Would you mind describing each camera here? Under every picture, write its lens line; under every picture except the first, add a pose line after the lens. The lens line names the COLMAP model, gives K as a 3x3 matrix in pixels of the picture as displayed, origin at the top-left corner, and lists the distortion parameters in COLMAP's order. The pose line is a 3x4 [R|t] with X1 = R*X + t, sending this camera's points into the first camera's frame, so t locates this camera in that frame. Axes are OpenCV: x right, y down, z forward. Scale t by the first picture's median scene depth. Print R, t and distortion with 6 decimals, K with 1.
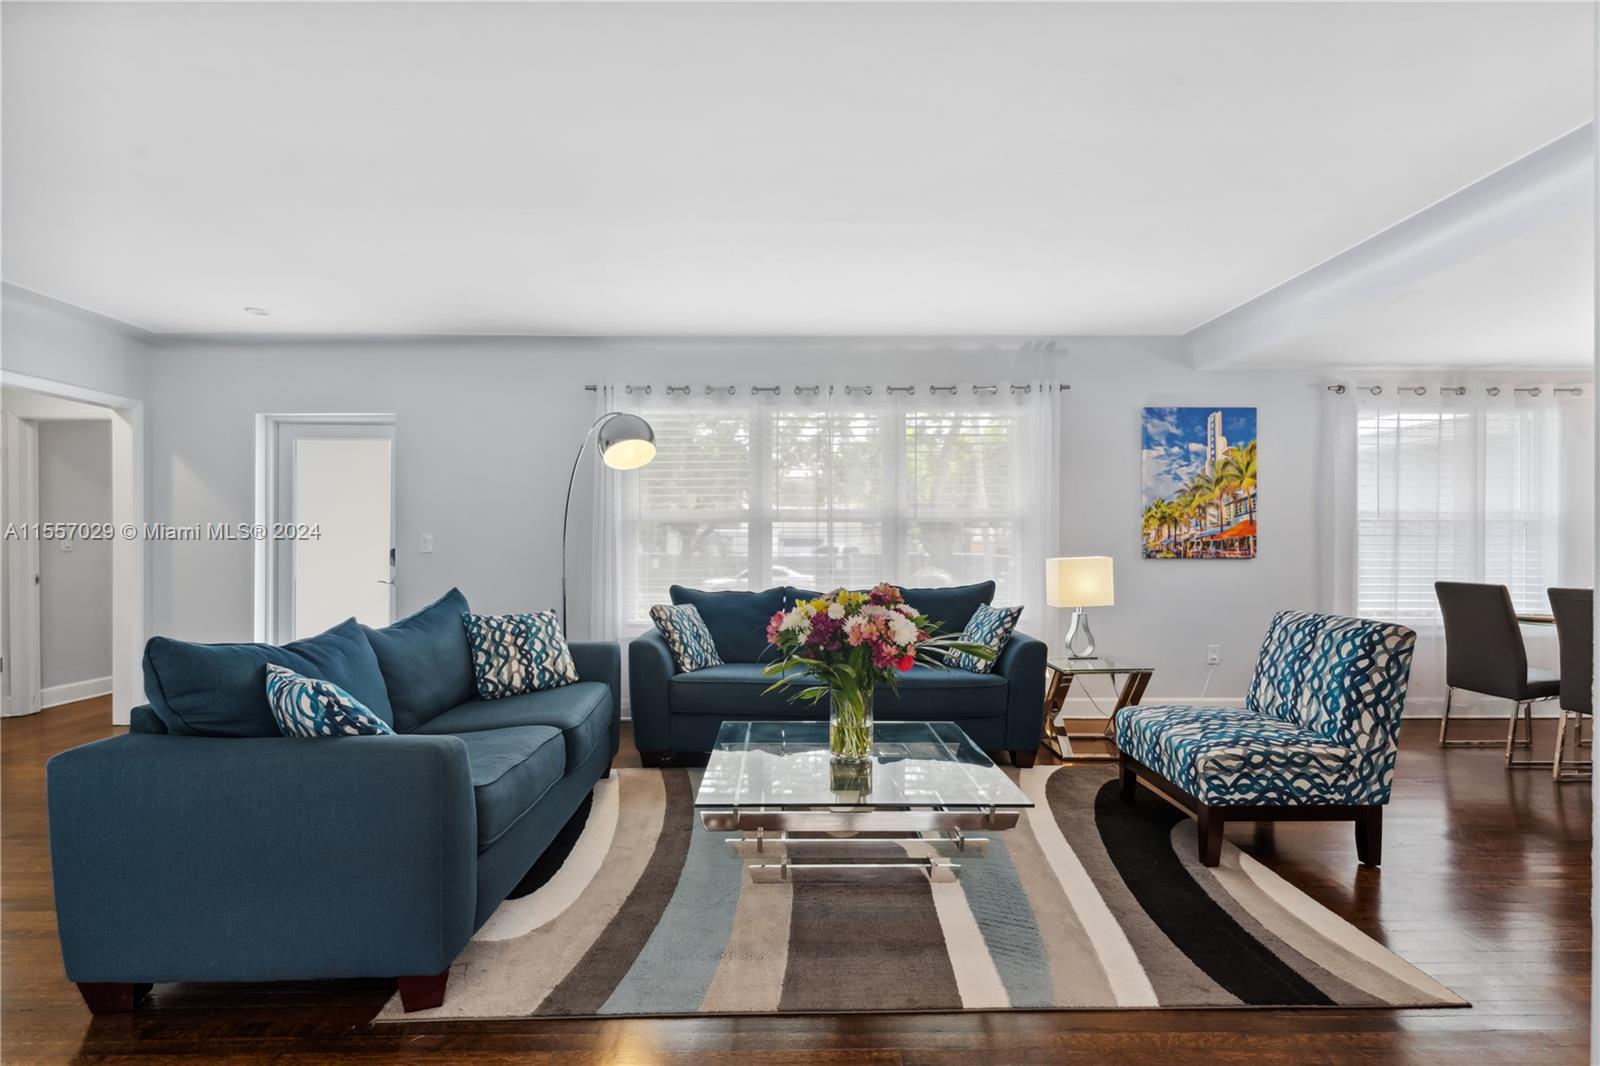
lens RADIAL K [[717.1, 0, 792.5], [0, 717.1, 548.2], [0, 0, 1]] dist [0.003819, -0.000205]
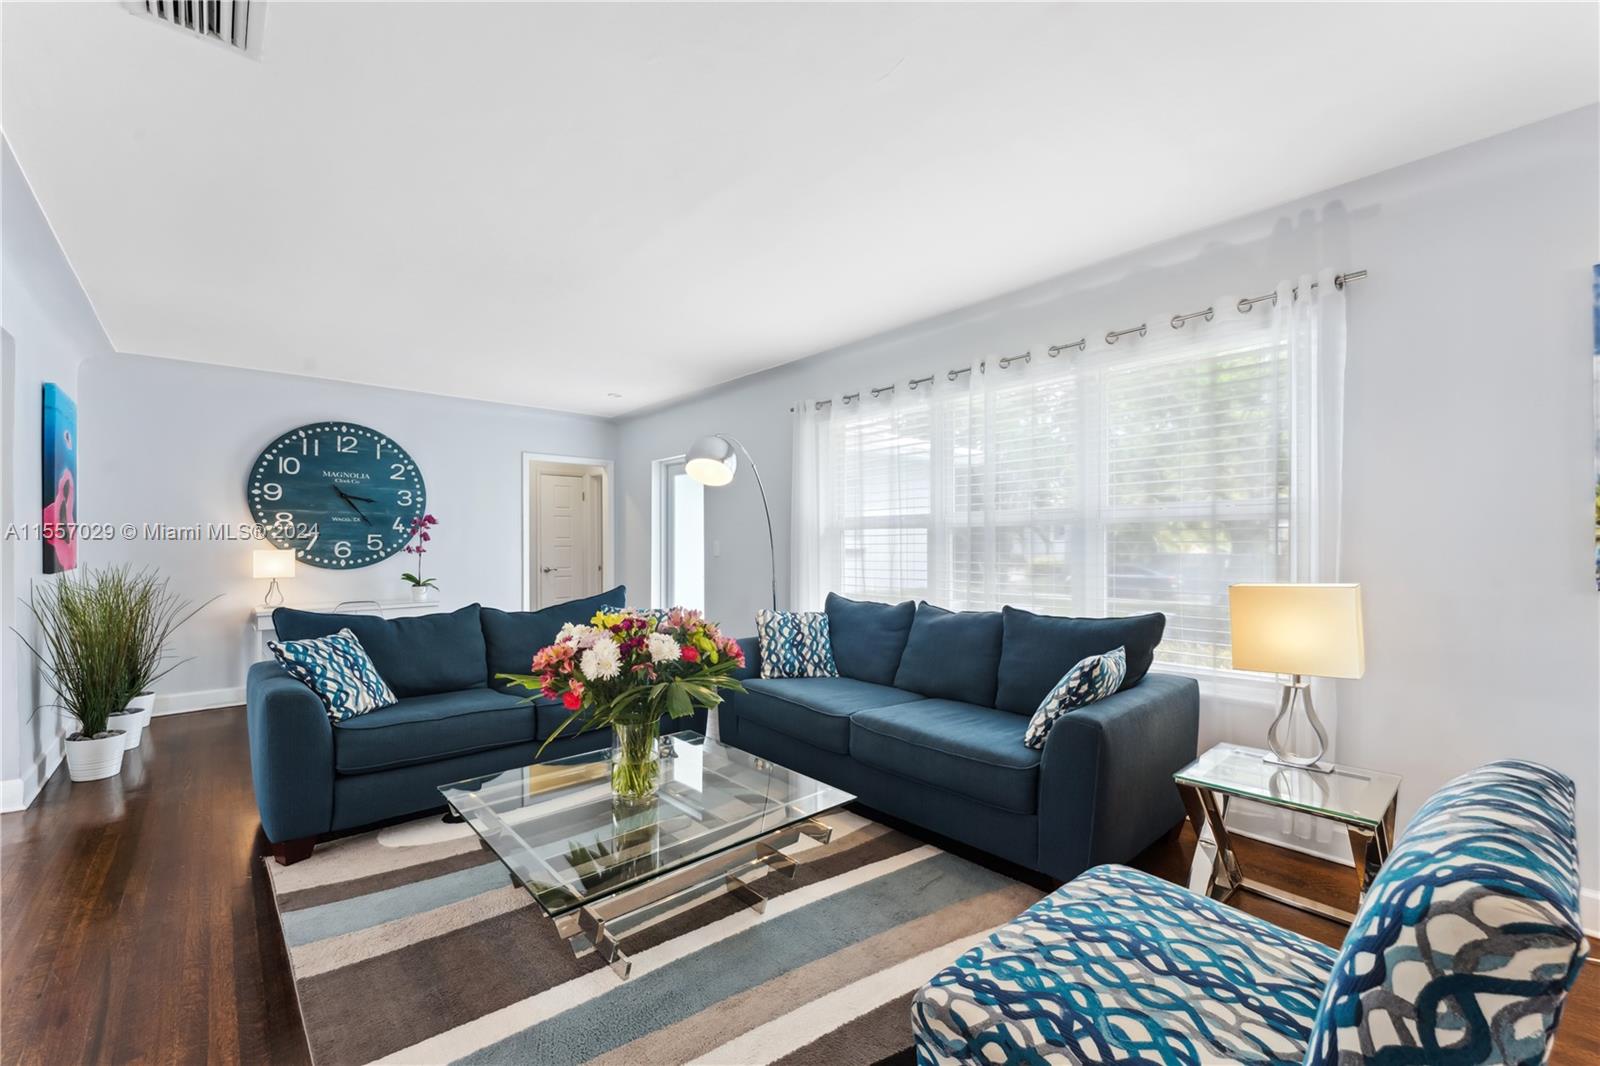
lens RADIAL K [[651.9, 0, 796.9], [0, 651.9, 533.6], [0, 0, 1]] dist [0.001343, -0.000122]
pose [[0.654739, -0.010532, -0.755782, 0.474514], [-0.003602, 0.999848, -0.017054, -0.014569], [0.755847, 0.013888, 0.654601, 0.342612]]
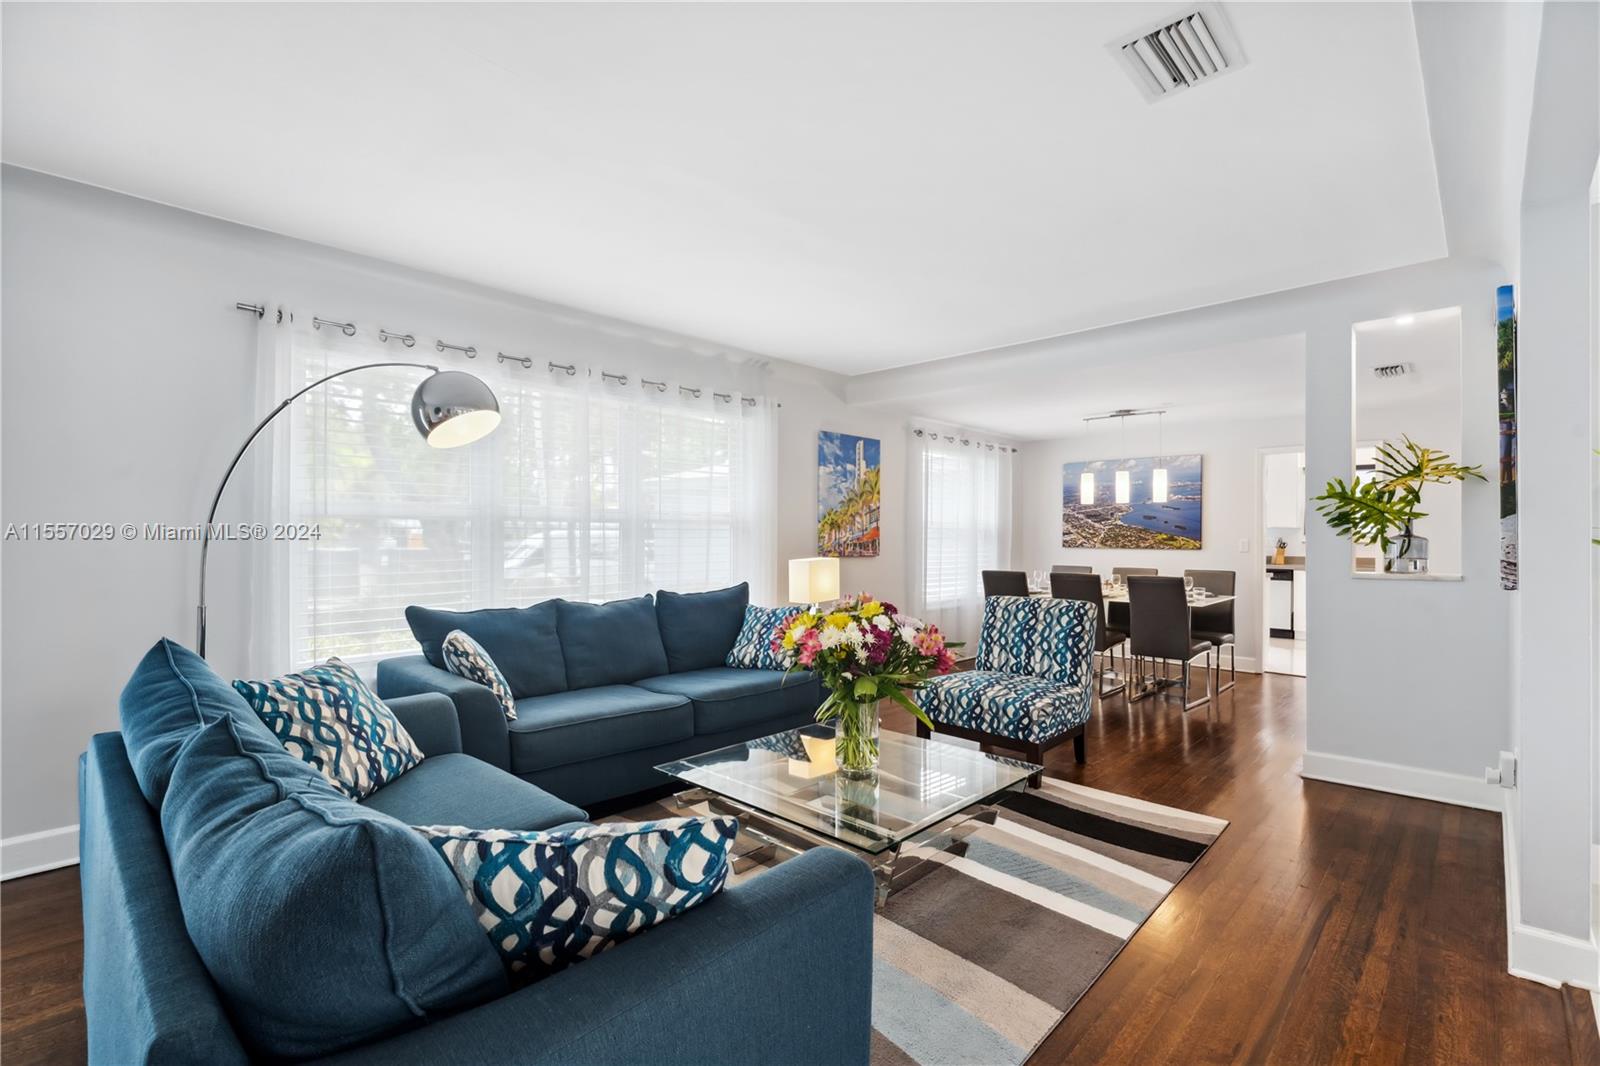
lens RADIAL K [[717.1, 0, 792.8], [0, 717.1, 531.3], [0, 0, 1]] dist [0.003819, -0.000205]
pose [[0.705109, 0.008824, 0.709044, -0.387796], [0.000737, 0.999913, -0.013176, -0.013954], [-0.709099, 0.009813, 0.705041, 0.201050]]
